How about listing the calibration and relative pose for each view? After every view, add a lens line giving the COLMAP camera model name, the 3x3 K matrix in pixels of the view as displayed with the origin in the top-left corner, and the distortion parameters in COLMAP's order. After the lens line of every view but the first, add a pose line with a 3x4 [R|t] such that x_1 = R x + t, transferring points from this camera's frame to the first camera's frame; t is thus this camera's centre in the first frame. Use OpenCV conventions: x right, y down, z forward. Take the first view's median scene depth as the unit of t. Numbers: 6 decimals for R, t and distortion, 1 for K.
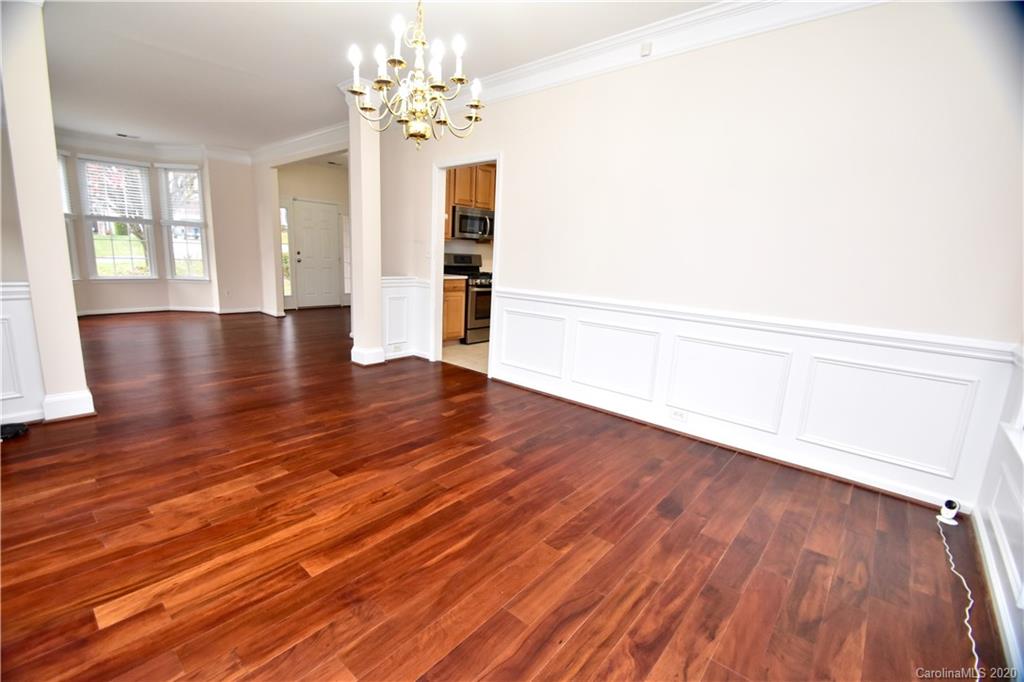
lens RADIAL K [[447.0, 0, 483.0], [0, 447.0, 343.1], [0, 0, 1]] dist [-0.002502, -0.000513]
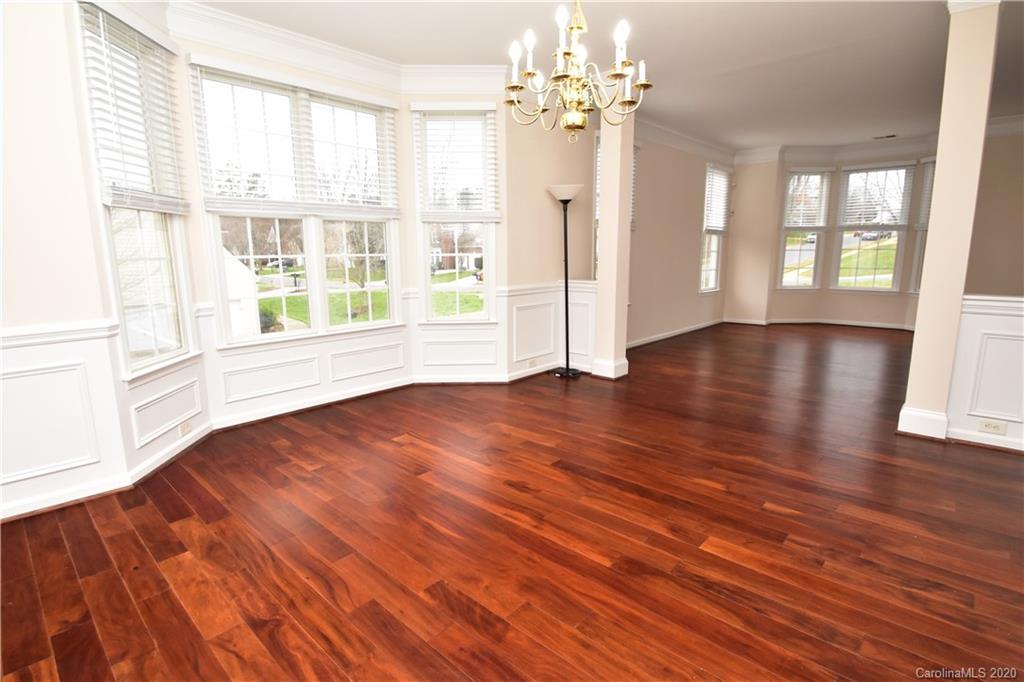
lens RADIAL K [[502.5, 0, 497.0], [0, 502.5, 337.2], [0, 0, 1]] dist [-0.011716, -0.000405]
pose [[-0.012182, 0.127801, -0.991725, 0.856043], [-0.184520, 0.974478, 0.127845, -0.131202], [0.982753, 0.184551, 0.011711, 0.831193]]
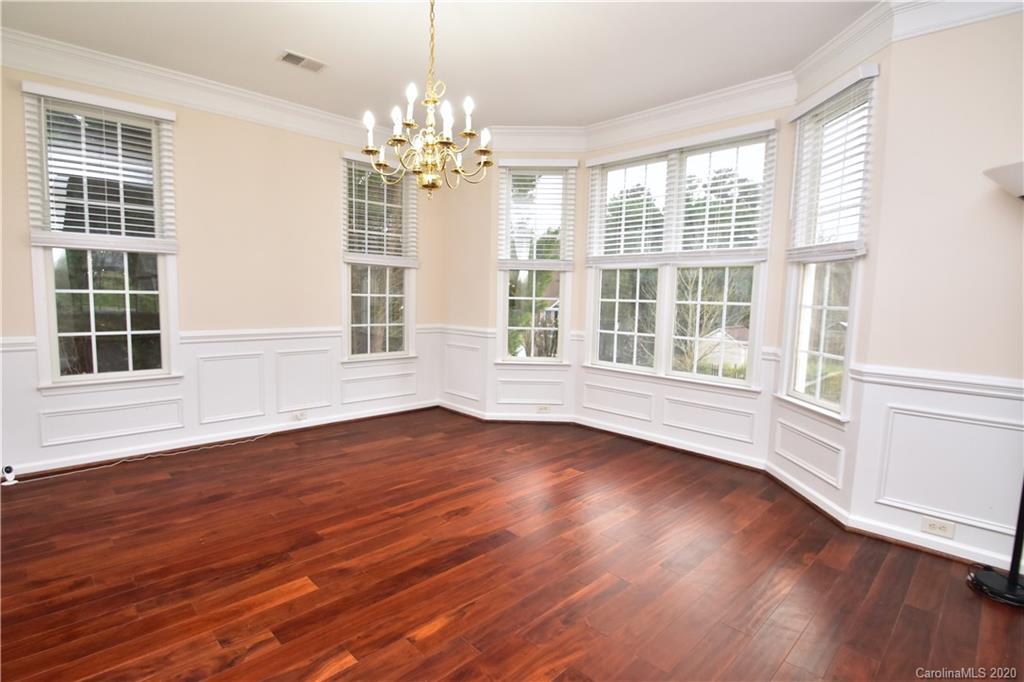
lens RADIAL K [[505.9, 0, 495.8], [0, 505.9, 342.7], [0, 0, 1]] dist [0.000733, 0.000616]
pose [[-0.996623, -0.065396, 0.049663, -0.343957], [-0.048119, 0.955169, 0.292123, -0.429709], [-0.066540, 0.288747, -0.955090, 2.008518]]
